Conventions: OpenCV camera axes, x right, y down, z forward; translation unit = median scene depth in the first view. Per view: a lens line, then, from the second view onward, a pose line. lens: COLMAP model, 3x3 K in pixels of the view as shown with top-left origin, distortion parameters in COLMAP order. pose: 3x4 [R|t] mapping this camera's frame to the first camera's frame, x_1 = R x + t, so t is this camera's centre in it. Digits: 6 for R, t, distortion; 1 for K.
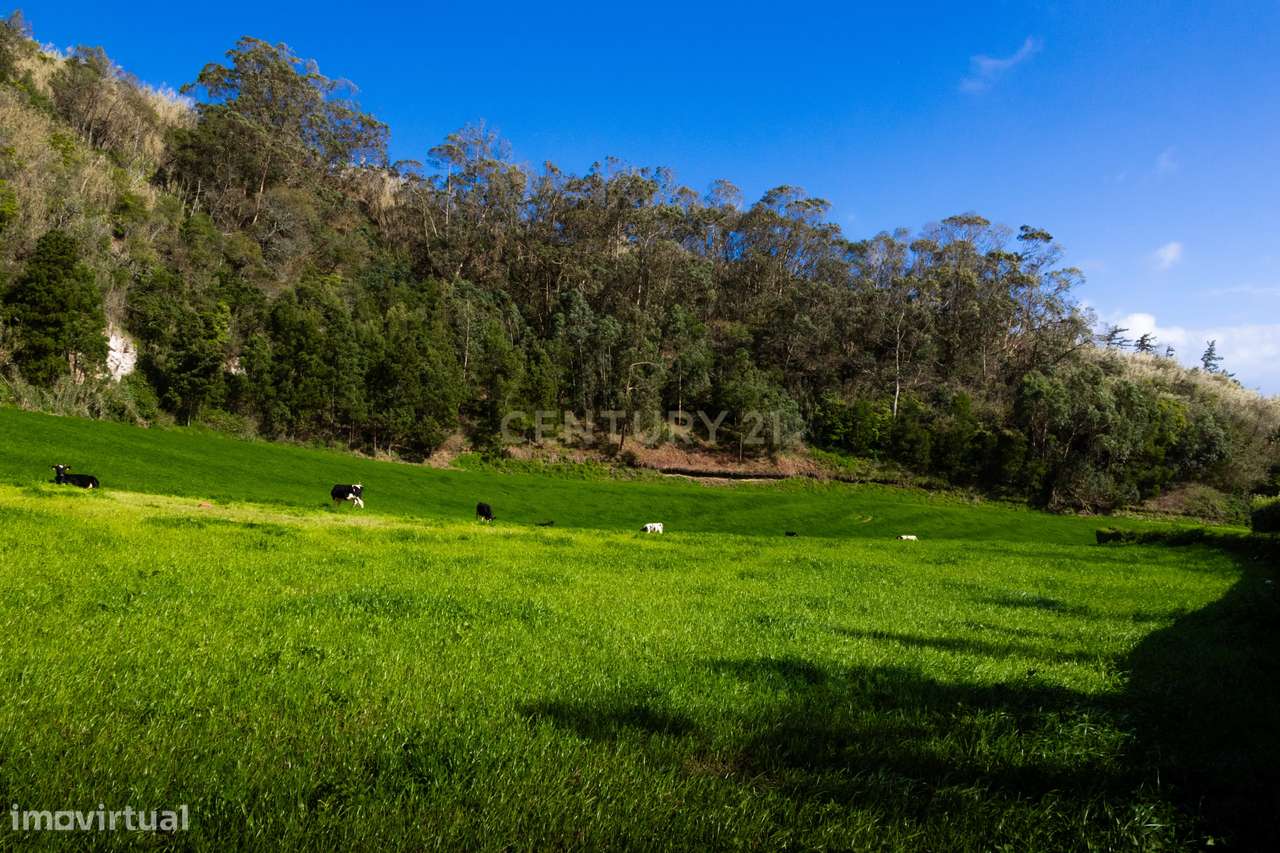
lens RADIAL K [[1047.7, 0, 637.8], [0, 1047.7, 431.4], [0, 0, 1]] dist [0.007435, 0.006858]
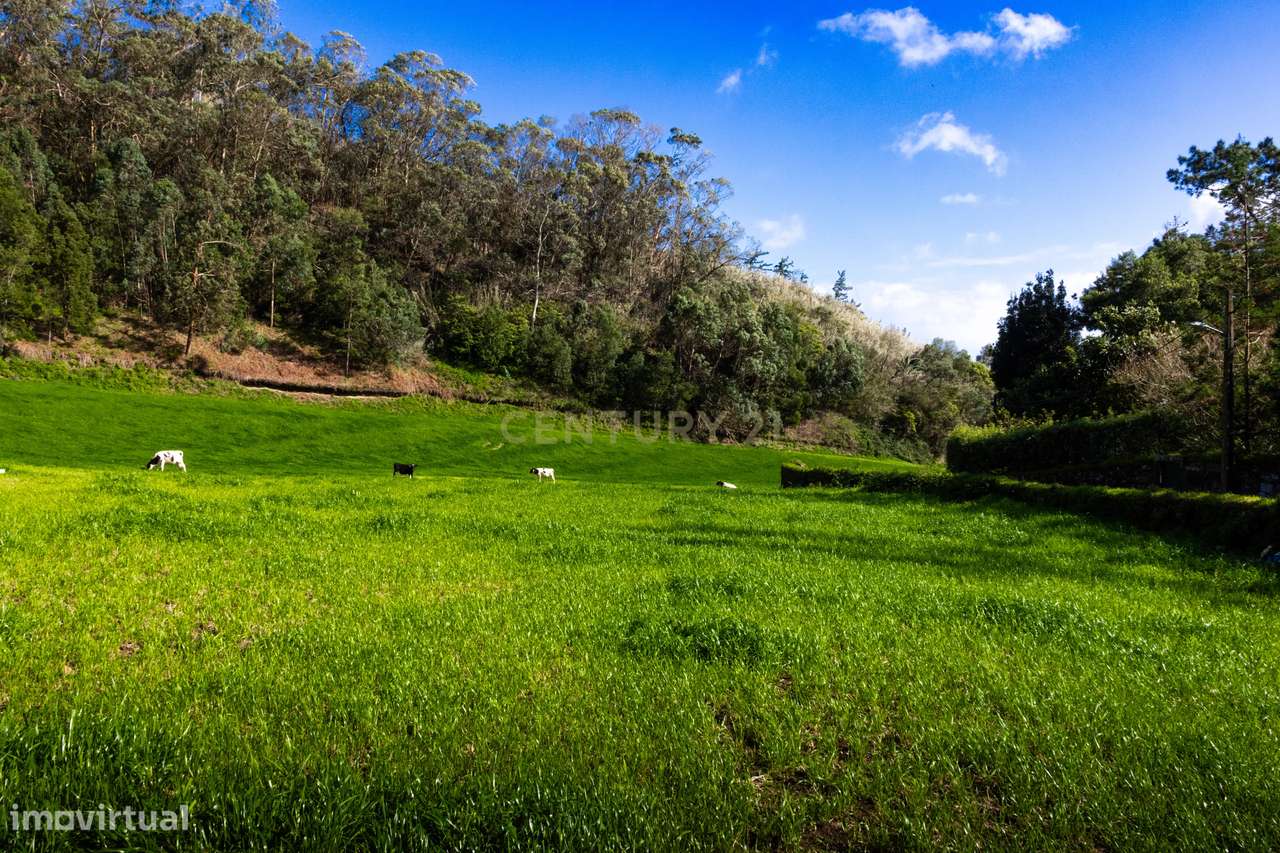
lens RADIAL K [[1008.0, 0, 609.9], [0, 1008.0, 428.6], [0, 0, 1]] dist [-0.004853, -0.000768]
pose [[0.948328, 0.015478, 0.316915, 0.043896], [-0.037488, 0.997279, 0.063471, 0.013463], [-0.315071, -0.072071, 0.946328, 0.187945]]
